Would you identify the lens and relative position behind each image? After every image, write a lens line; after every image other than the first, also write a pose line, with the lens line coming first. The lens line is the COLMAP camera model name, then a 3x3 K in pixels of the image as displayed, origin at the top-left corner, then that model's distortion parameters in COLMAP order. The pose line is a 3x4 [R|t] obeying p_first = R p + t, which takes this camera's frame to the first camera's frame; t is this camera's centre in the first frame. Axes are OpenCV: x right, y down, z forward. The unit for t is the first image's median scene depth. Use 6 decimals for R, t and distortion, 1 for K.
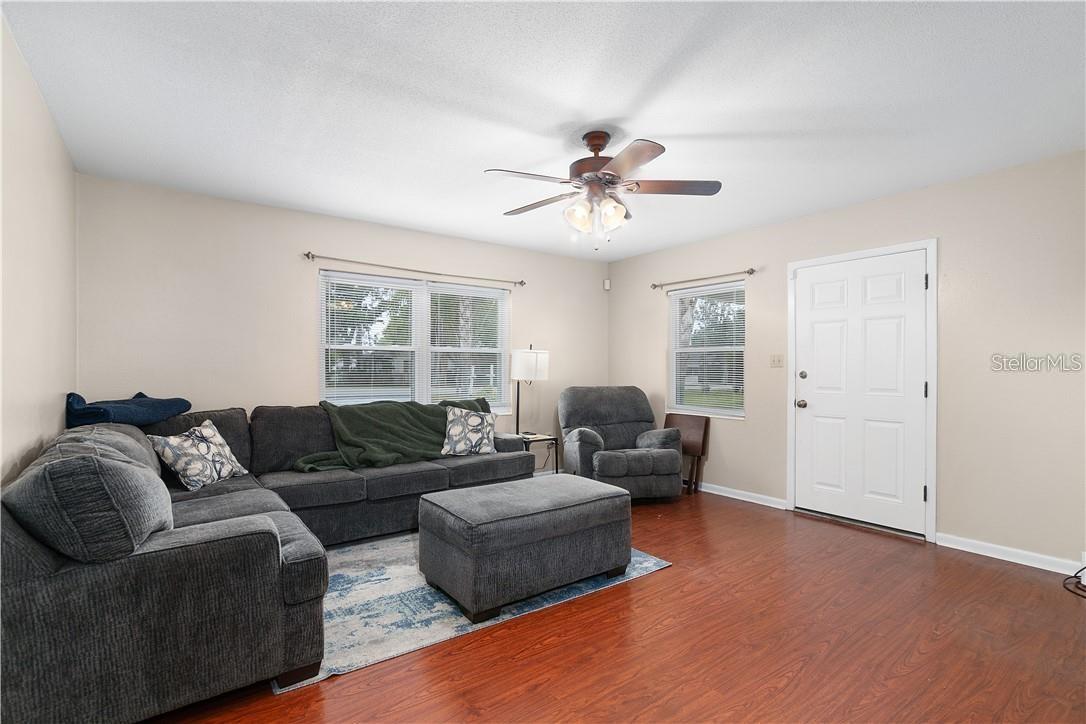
lens RADIAL K [[509.5, 0, 548.9], [0, 509.5, 368.4], [0, 0, 1]] dist [-0.004501, -0.001669]
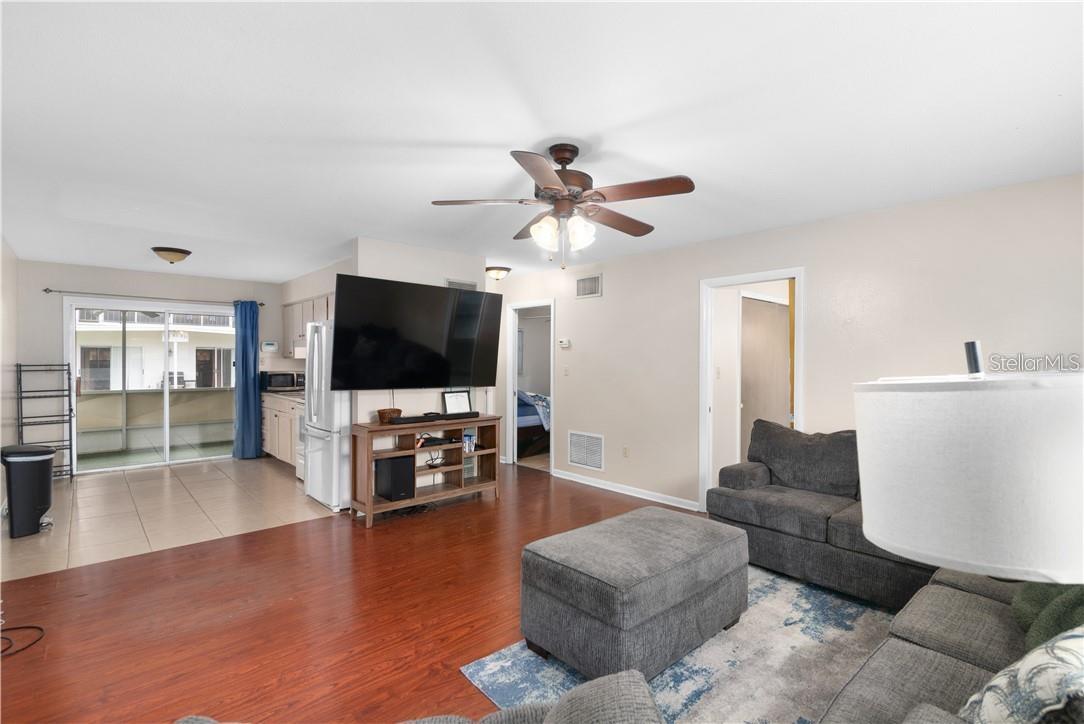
lens RADIAL K [[508.6, 0, 543.5], [0, 508.6, 361.3], [0, 0, 1]] dist [-0.004501, -0.001669]
pose [[-0.996165, -0.009079, -0.087023, 0.185146], [-0.009448, 0.999948, 0.003830, -0.056930], [0.086984, 0.004638, -0.996199, 1.679822]]
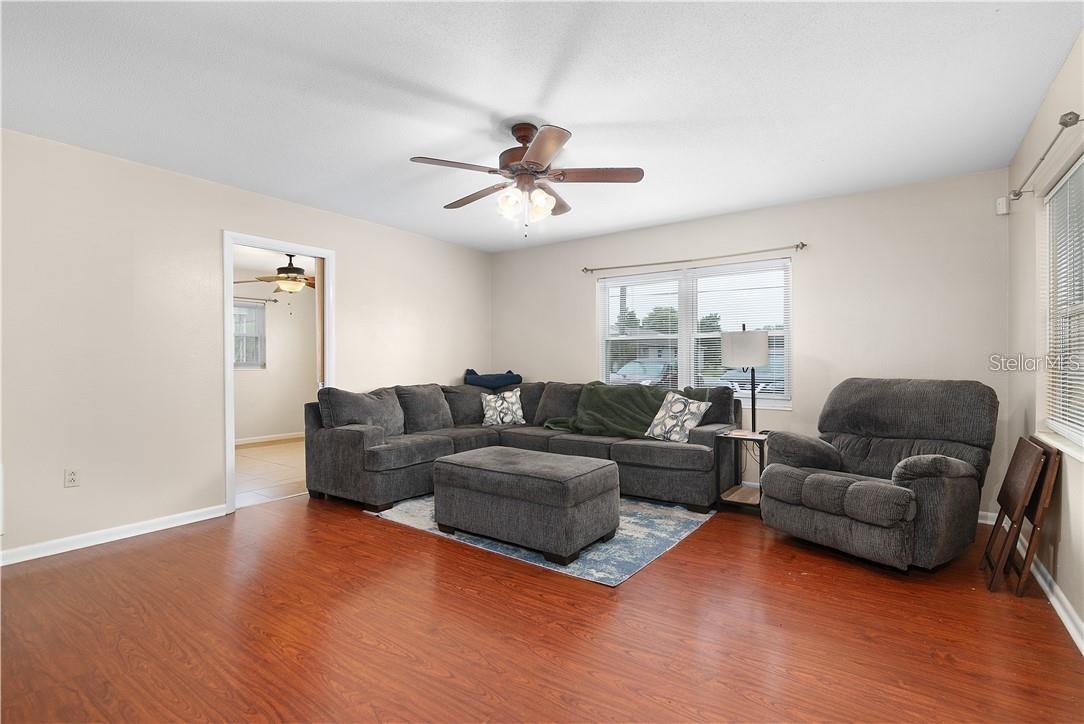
lens RADIAL K [[508.2, 0, 539.0], [0, 508.2, 364.9], [0, 0, 1]] dist [0.001514, -0.000247]
pose [[0.295518, 0.003144, -0.955332, 0.961153], [0.003429, 0.999985, 0.004351, 0.022323], [0.955331, -0.004562, 0.295502, 0.625783]]
